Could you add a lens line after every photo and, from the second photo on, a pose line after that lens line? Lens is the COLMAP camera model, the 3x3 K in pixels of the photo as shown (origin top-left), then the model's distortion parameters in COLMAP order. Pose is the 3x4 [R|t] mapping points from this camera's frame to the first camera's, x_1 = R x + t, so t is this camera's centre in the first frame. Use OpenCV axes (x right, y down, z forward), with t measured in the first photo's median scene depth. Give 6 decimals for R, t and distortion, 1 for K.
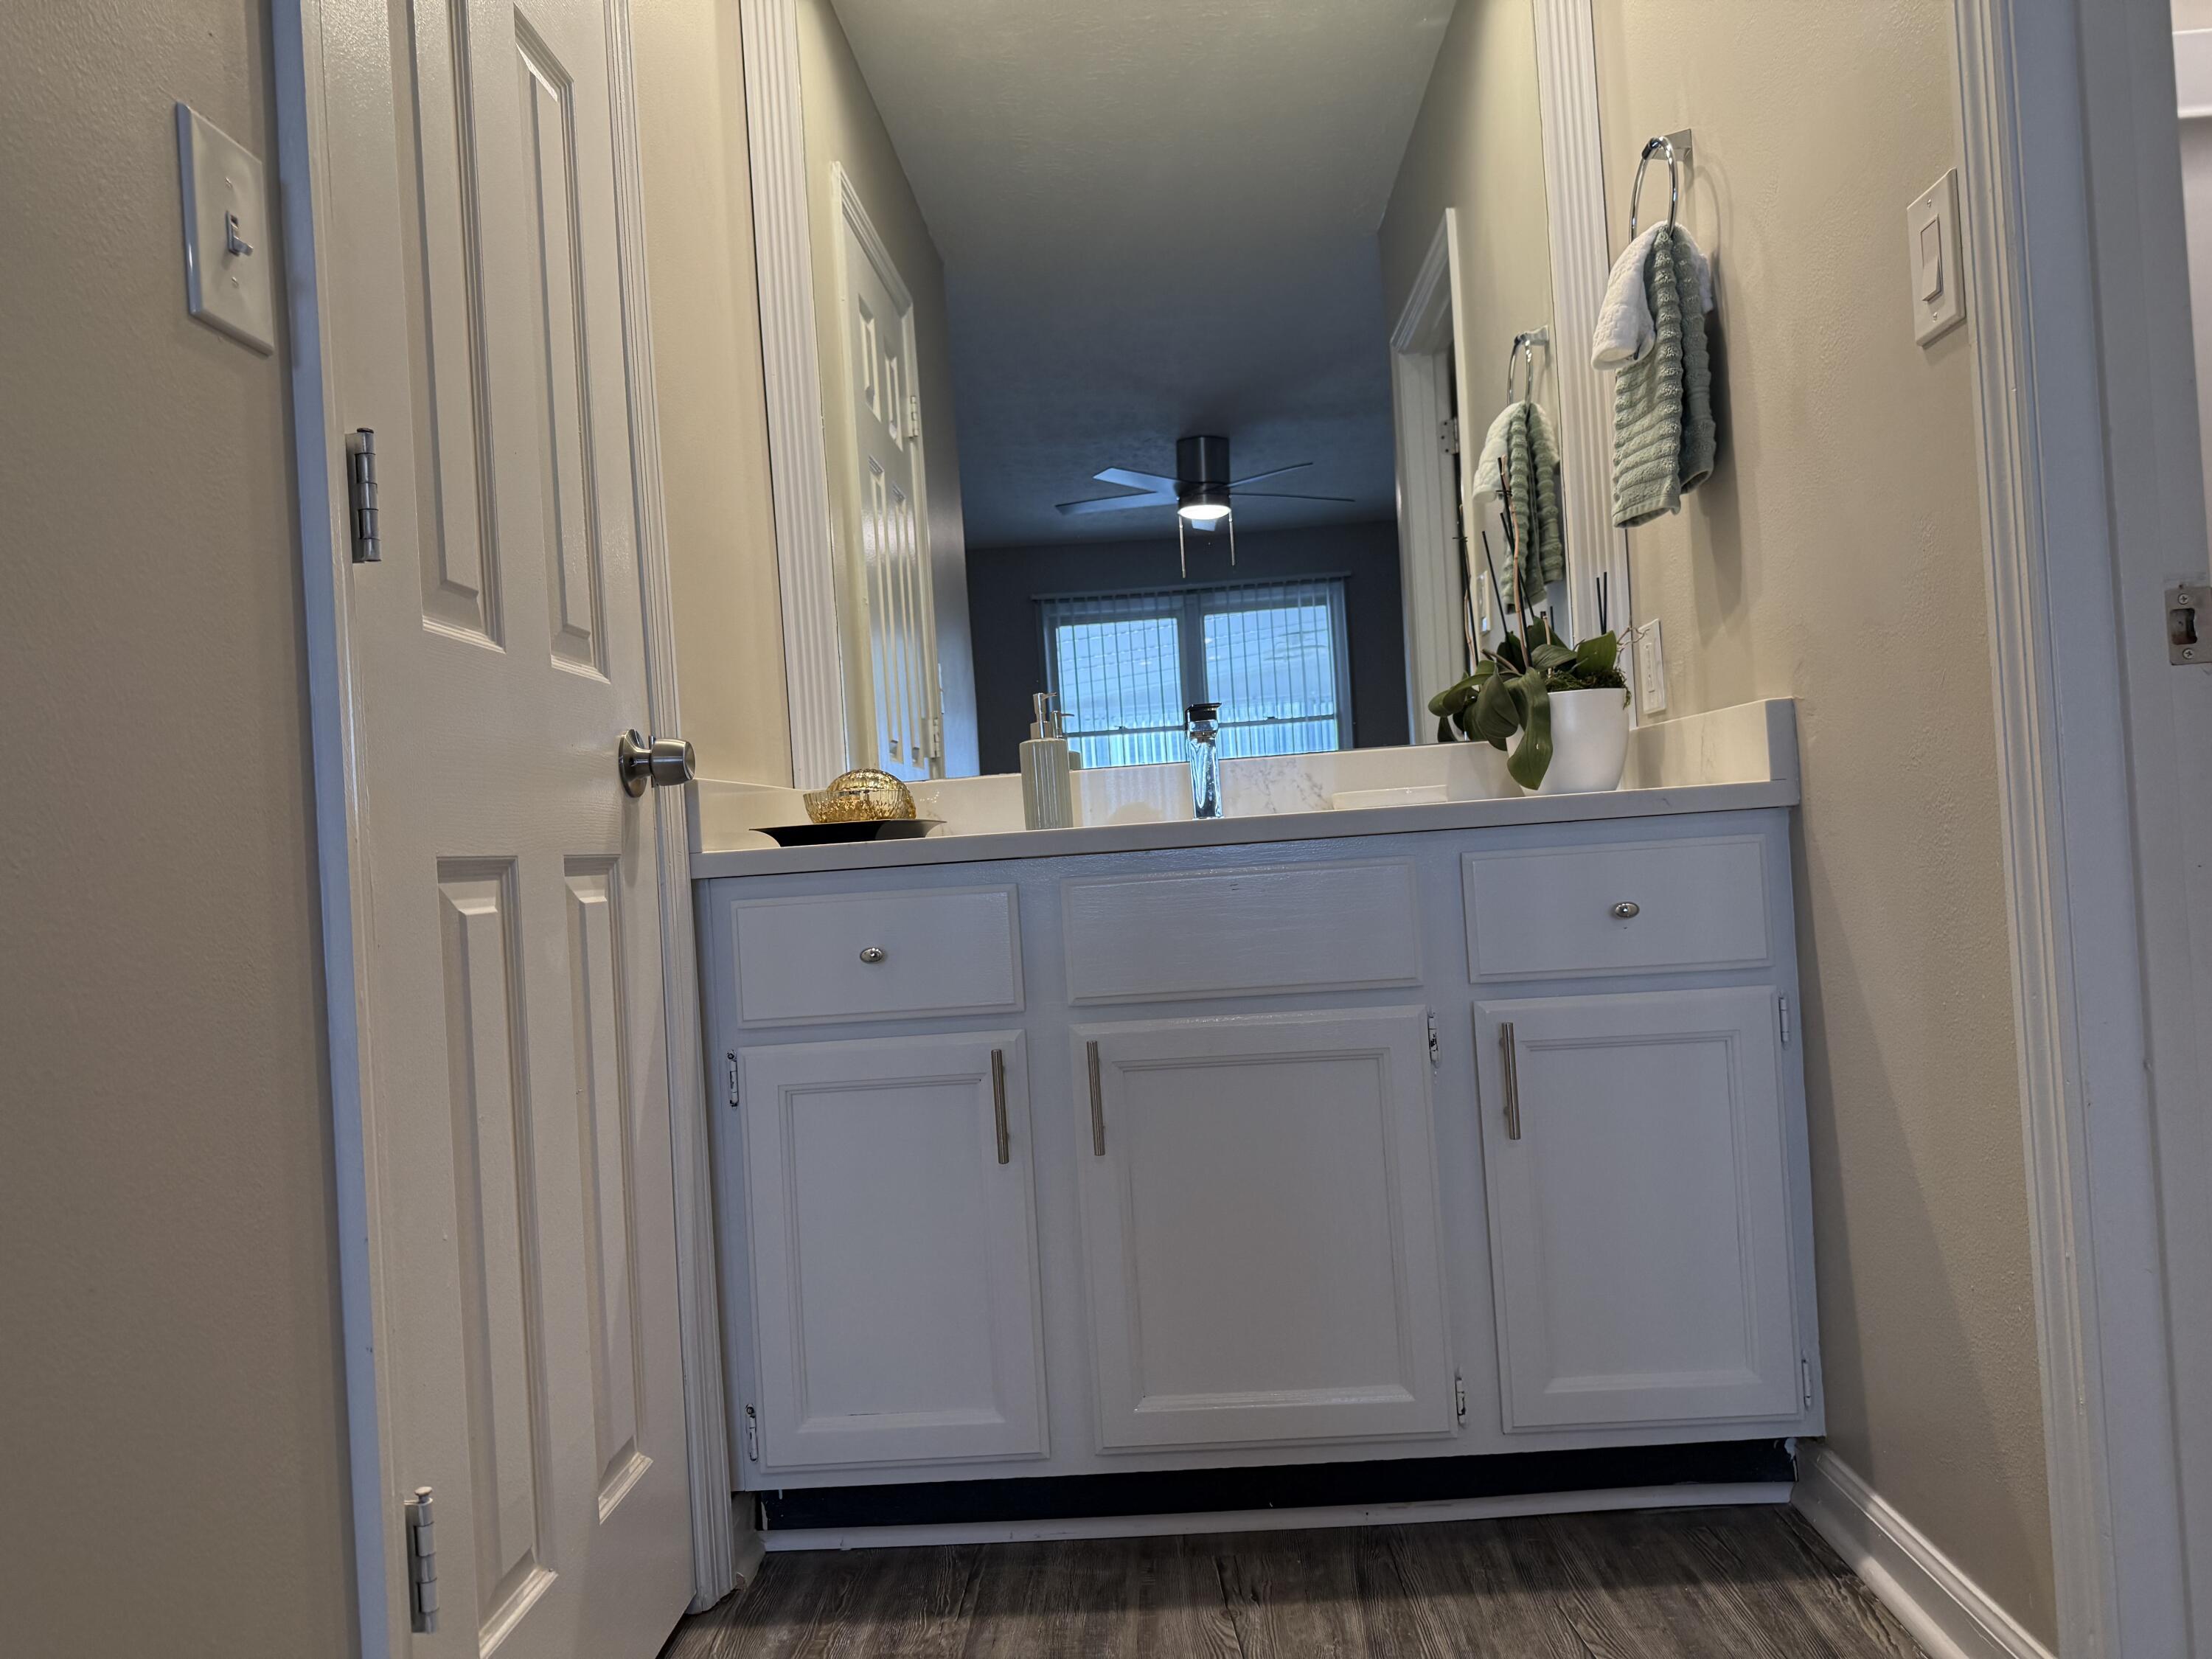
lens RADIAL K [[1563.3, 0, 1126.7], [0, 1563.3, 833.4], [0, 0, 1]] dist [0.055819, 0.000252]
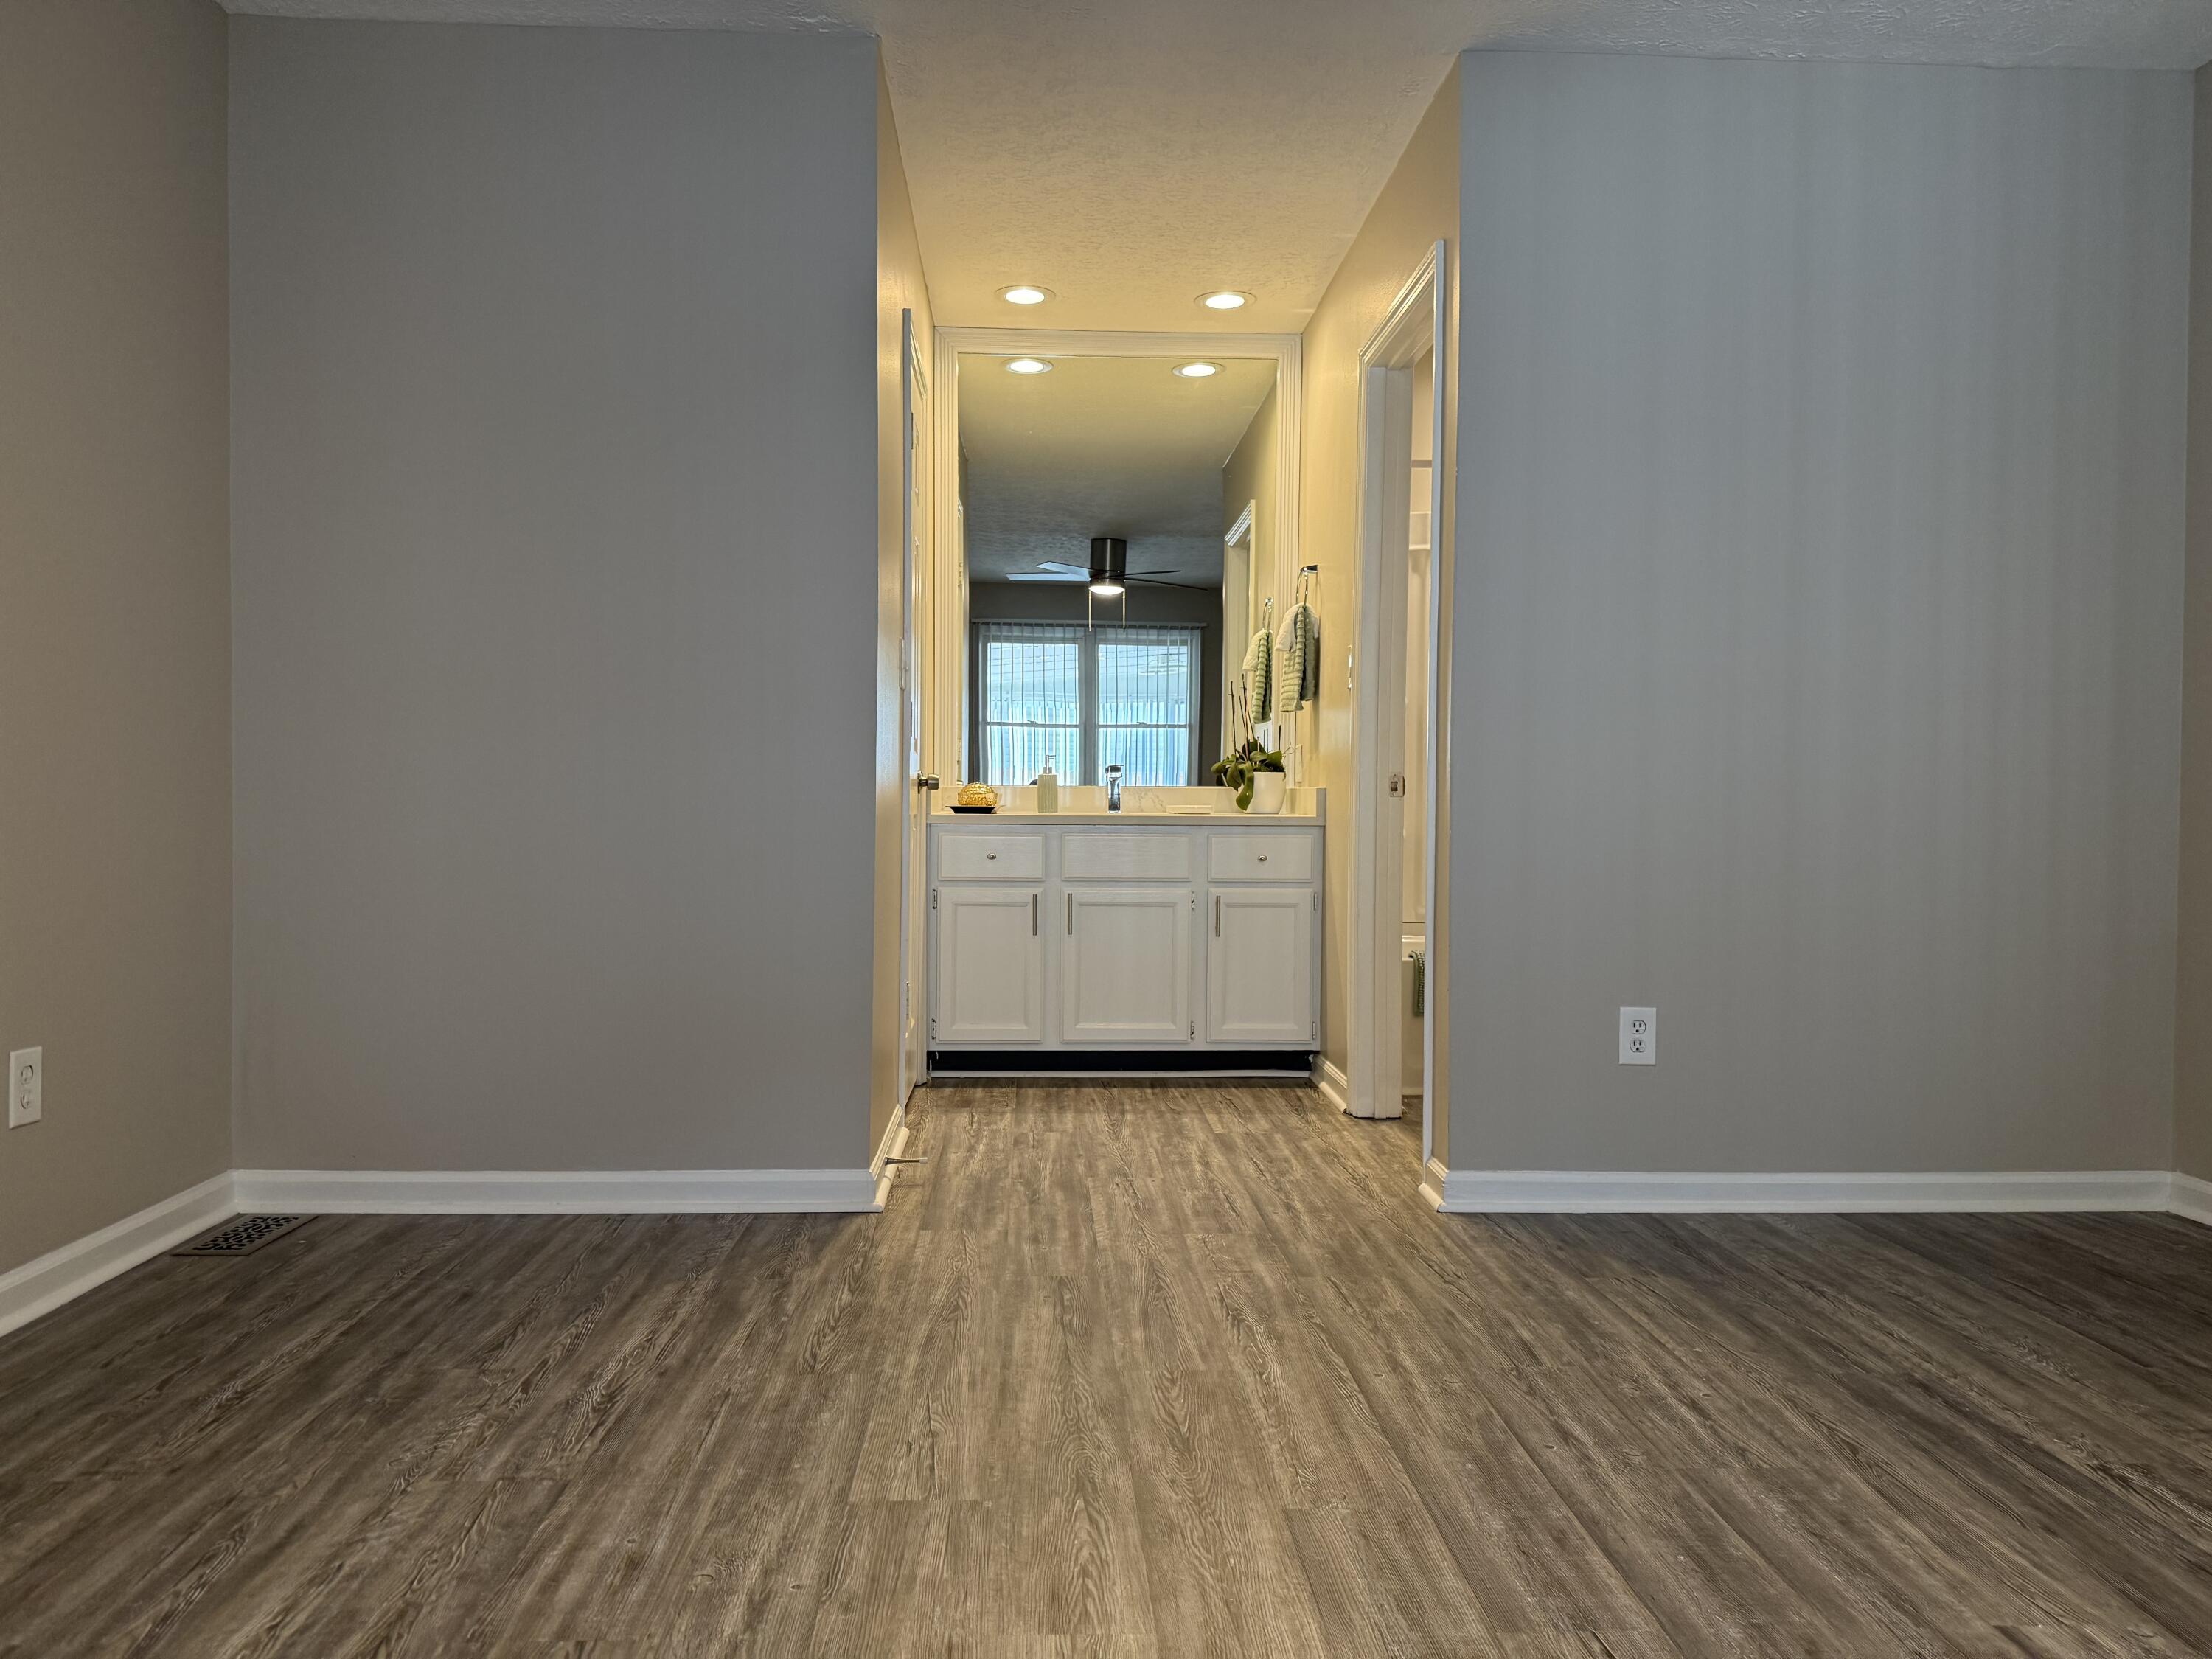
lens RADIAL K [[1563.3, 0, 1101.9], [0, 1563.3, 826.5], [0, 0, 1]] dist [0.055819, 0.000252]
pose [[0.994784, 0.070263, 0.073941, -0.147095], [-0.072021, 0.997174, 0.021383, -0.038755], [-0.072230, -0.026597, 0.997033, -1.439152]]
